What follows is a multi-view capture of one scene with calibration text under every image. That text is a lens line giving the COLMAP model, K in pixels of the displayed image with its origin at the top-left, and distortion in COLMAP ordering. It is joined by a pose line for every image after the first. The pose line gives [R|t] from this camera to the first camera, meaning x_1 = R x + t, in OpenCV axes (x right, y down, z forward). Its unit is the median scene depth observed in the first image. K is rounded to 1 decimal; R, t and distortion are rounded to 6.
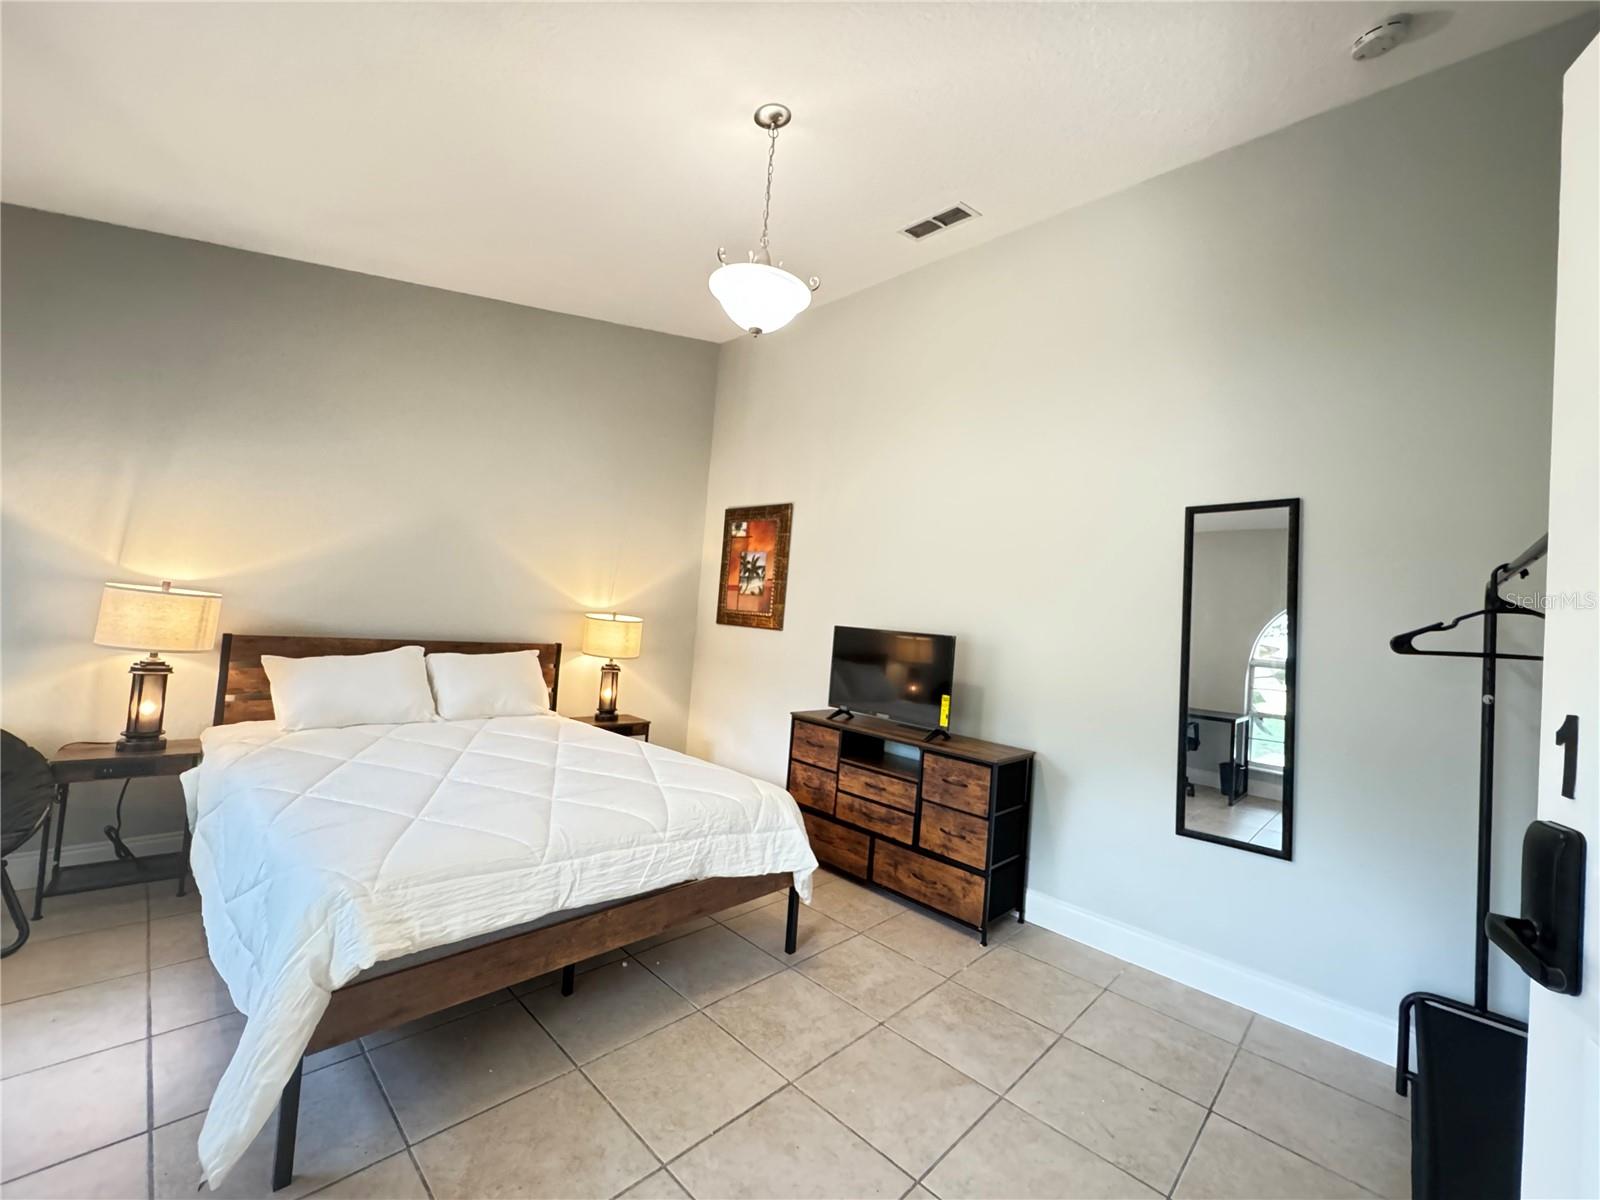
lens RADIAL K [[641.6, 0, 798.2], [0, 641.6, 597.4], [0, 0, 1]] dist [-0.002918, -0.000014]
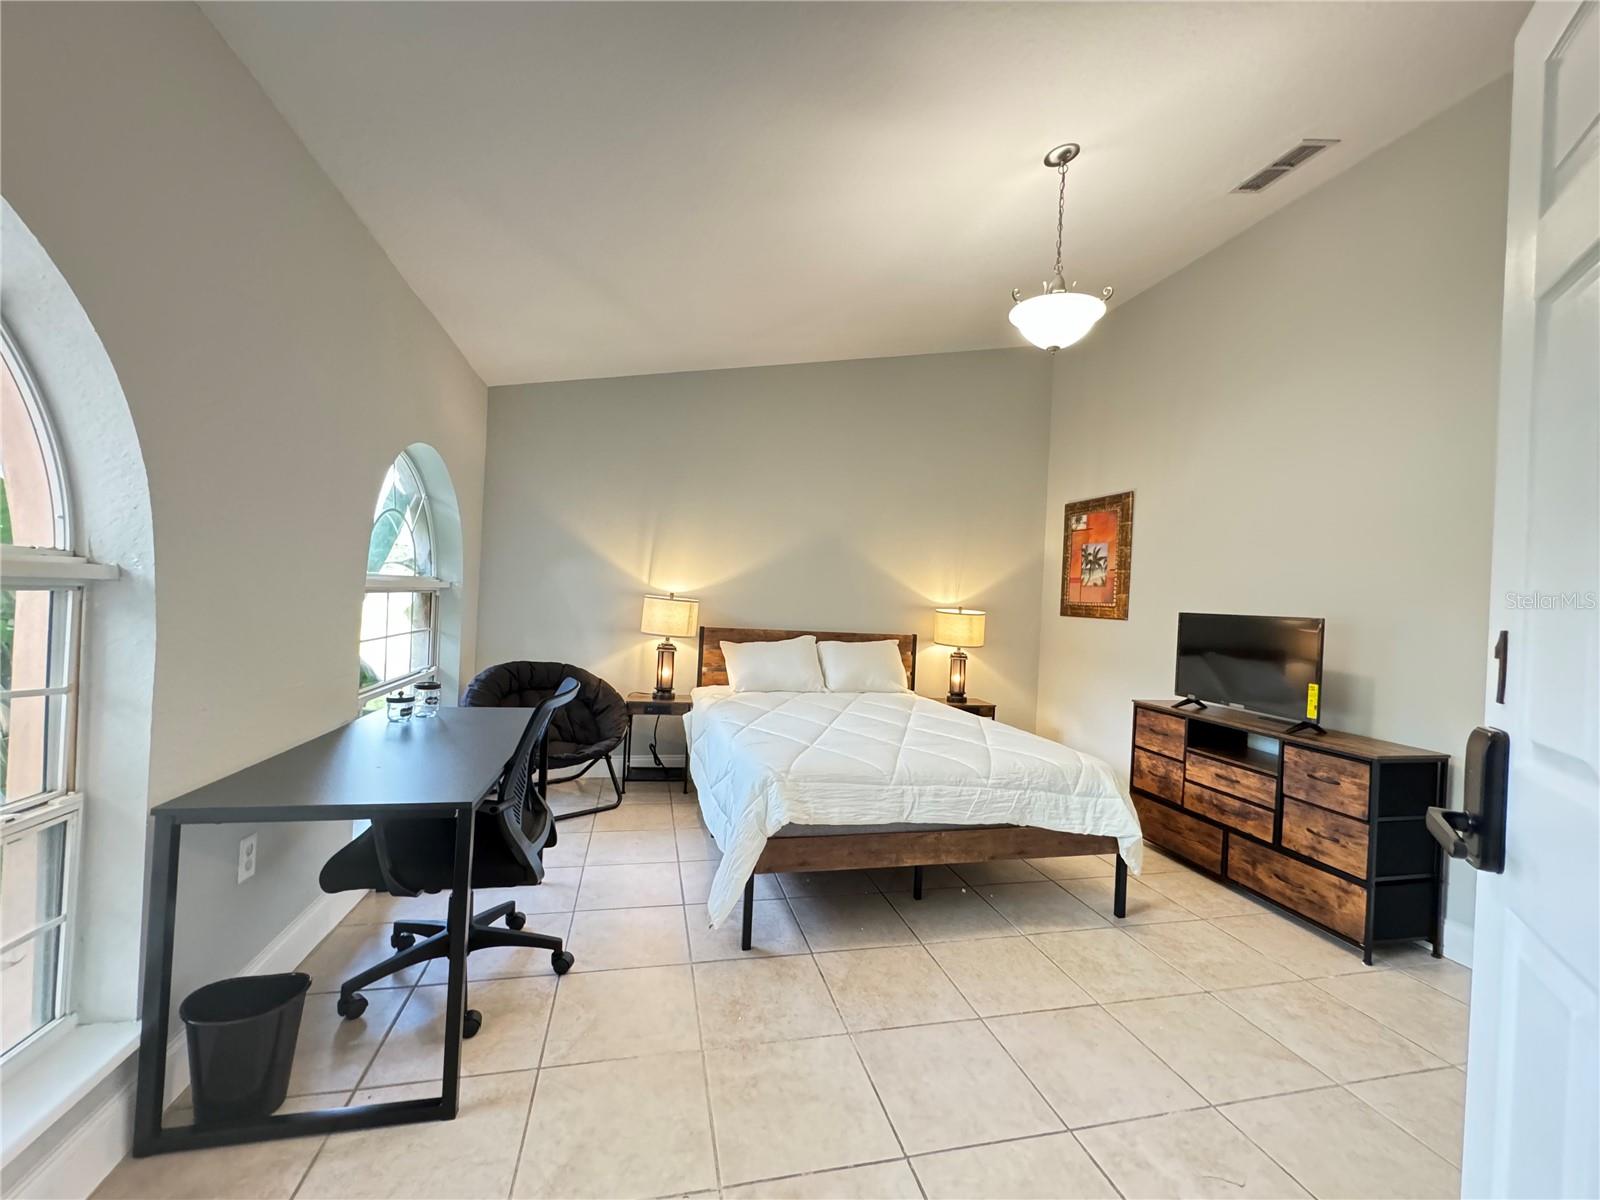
lens RADIAL K [[640.4, 0, 799.3], [0, 640.4, 597.5], [0, 0, 1]] dist [0.000180, 0.000347]
pose [[0.846250, -0.038099, -0.531421, 0.104741], [0.035426, 0.999256, -0.015226, 0.019542], [0.531606, -0.005941, 0.846971, -0.152452]]
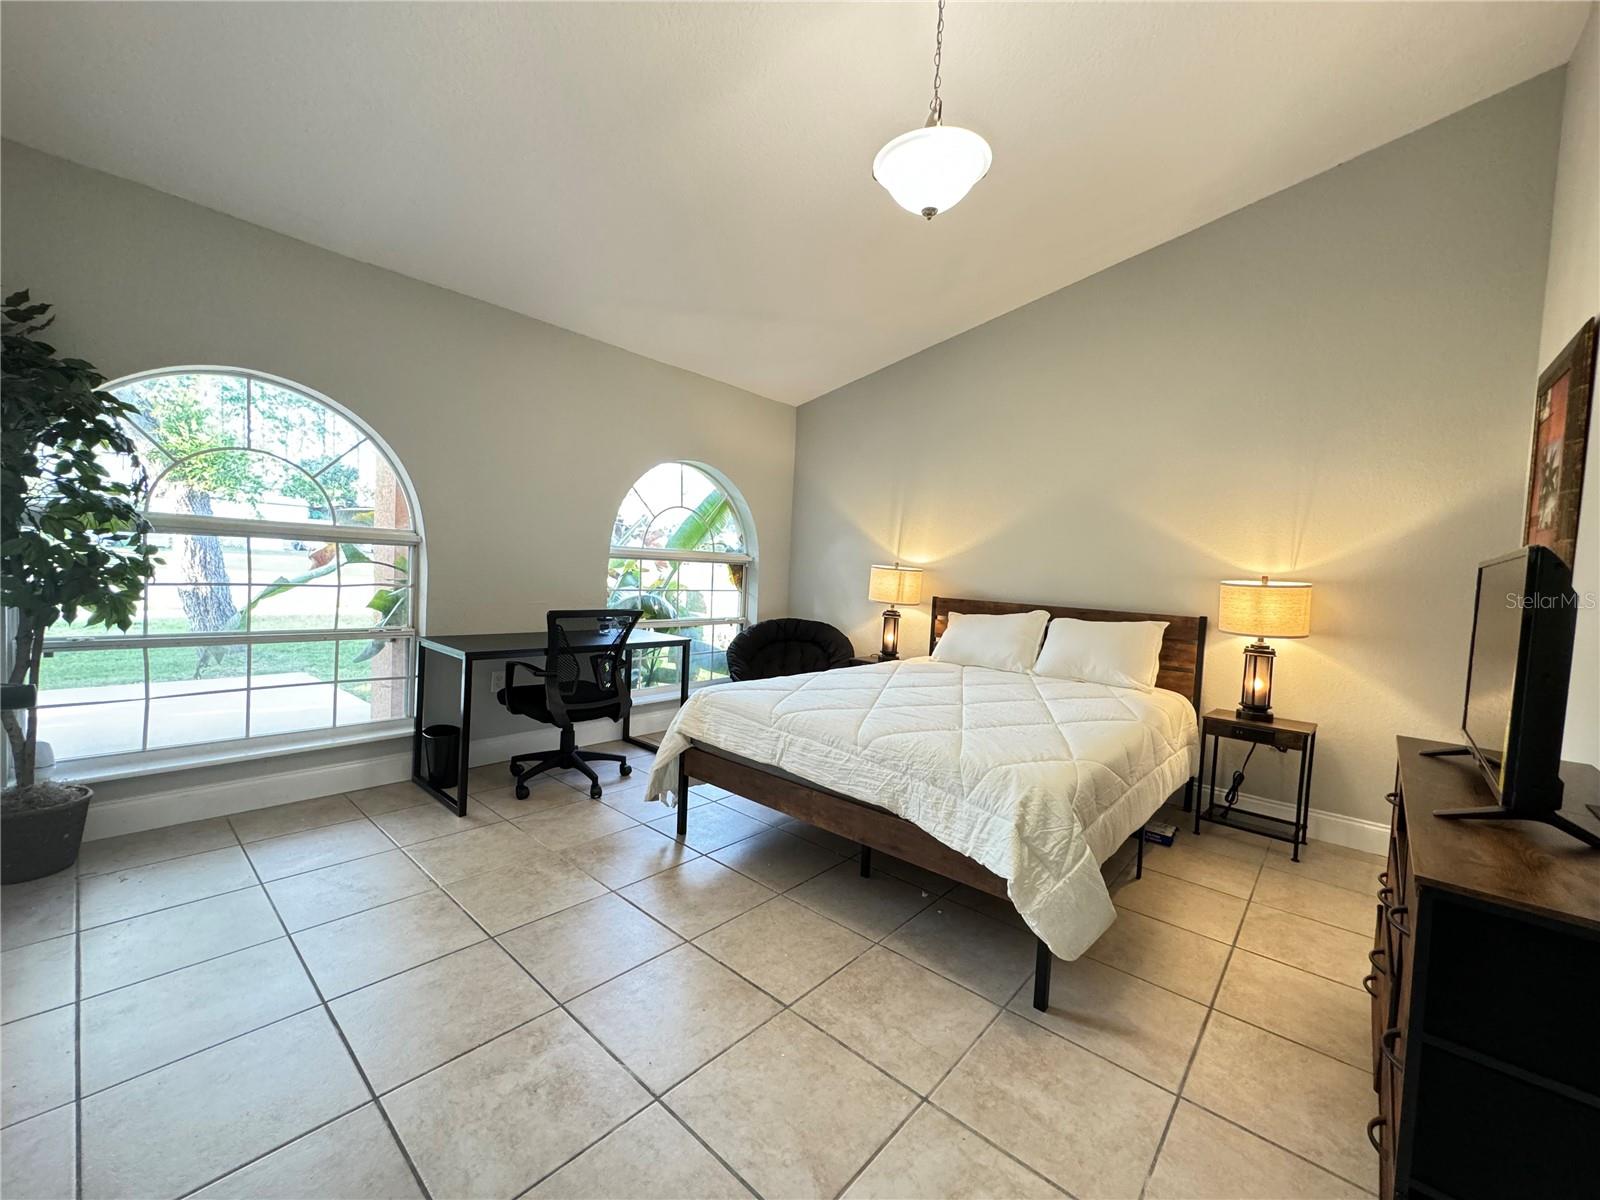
lens RADIAL K [[640.4, 0, 799.3], [0, 640.4, 597.5], [0, 0, 1]] dist [0.000180, 0.000347]
pose [[0.052062, -0.029640, -0.998204, 0.594481], [-0.011986, 0.999469, -0.030303, 0.107123], [0.998572, 0.013542, 0.051679, 0.591848]]
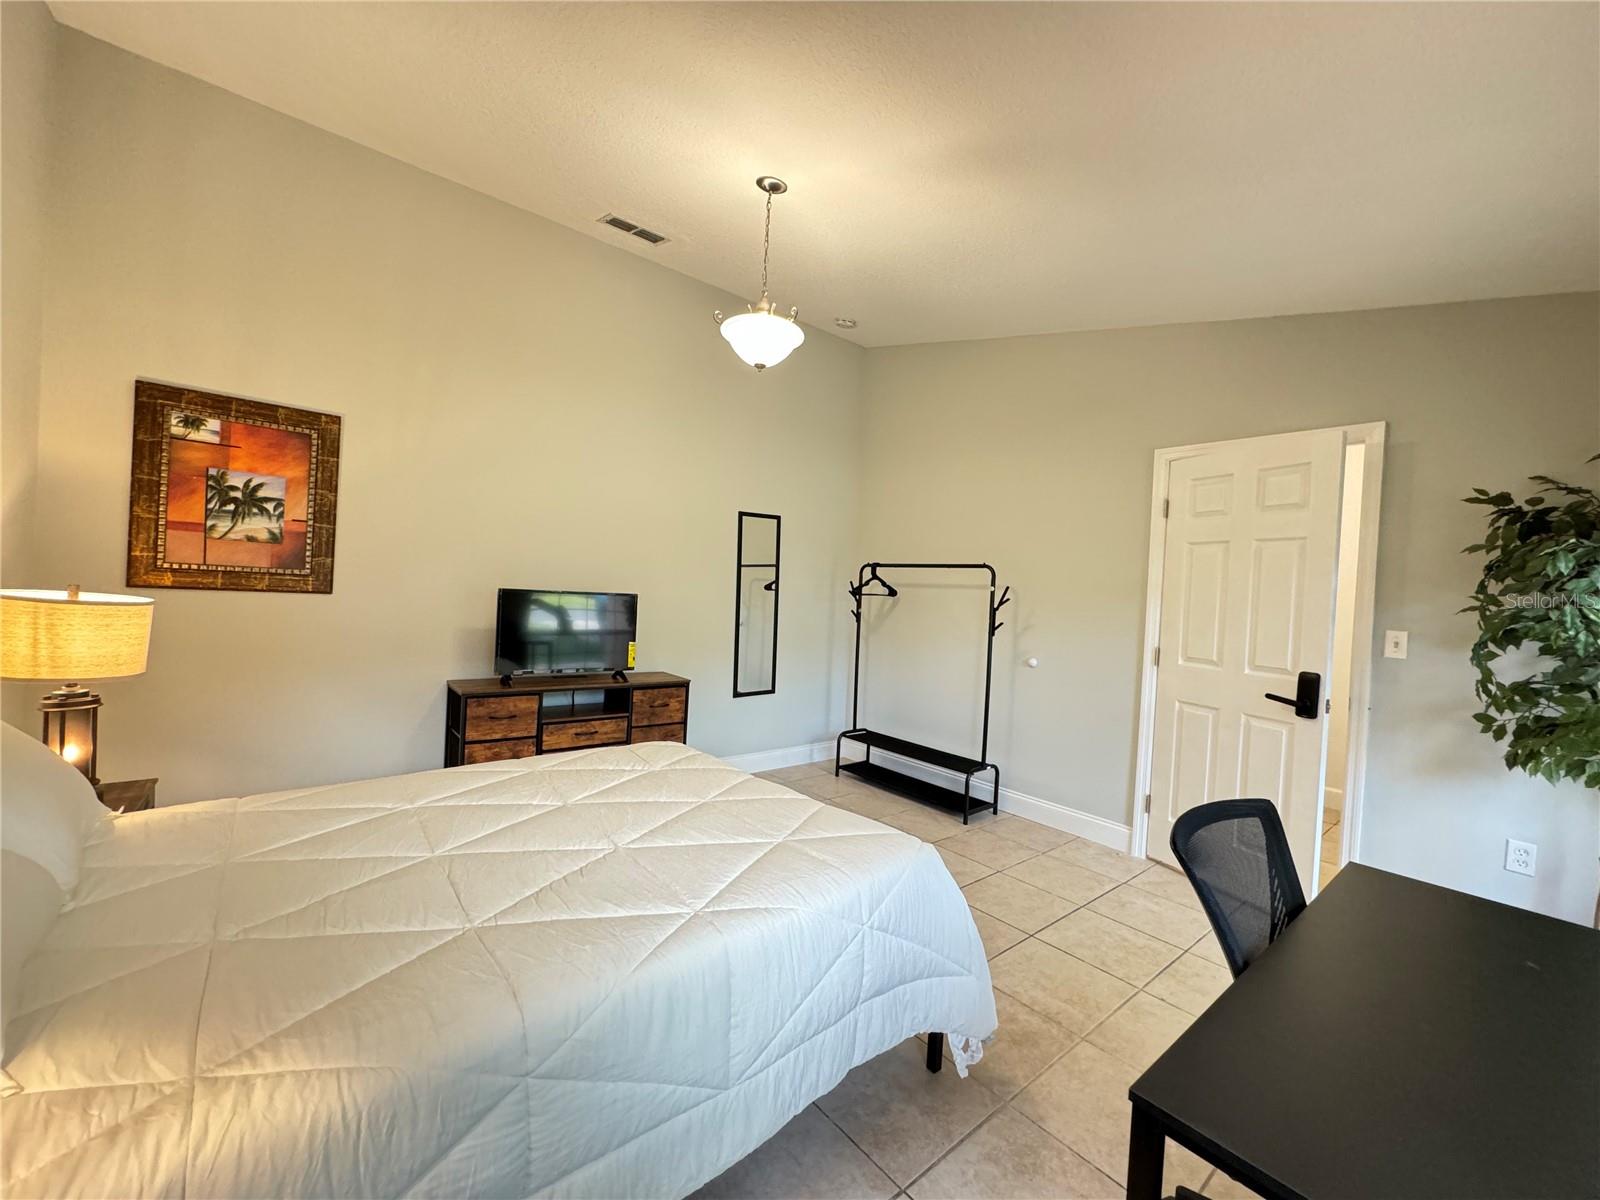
lens RADIAL K [[640.4, 0, 799.3], [0, 640.4, 597.5], [0, 0, 1]] dist [0.000180, 0.000347]
pose [[0.109367, -0.084135, 0.990434, -0.977879], [-0.076780, 0.992719, 0.092807, -0.074122], [-0.991032, -0.086196, 0.102111, 0.576881]]
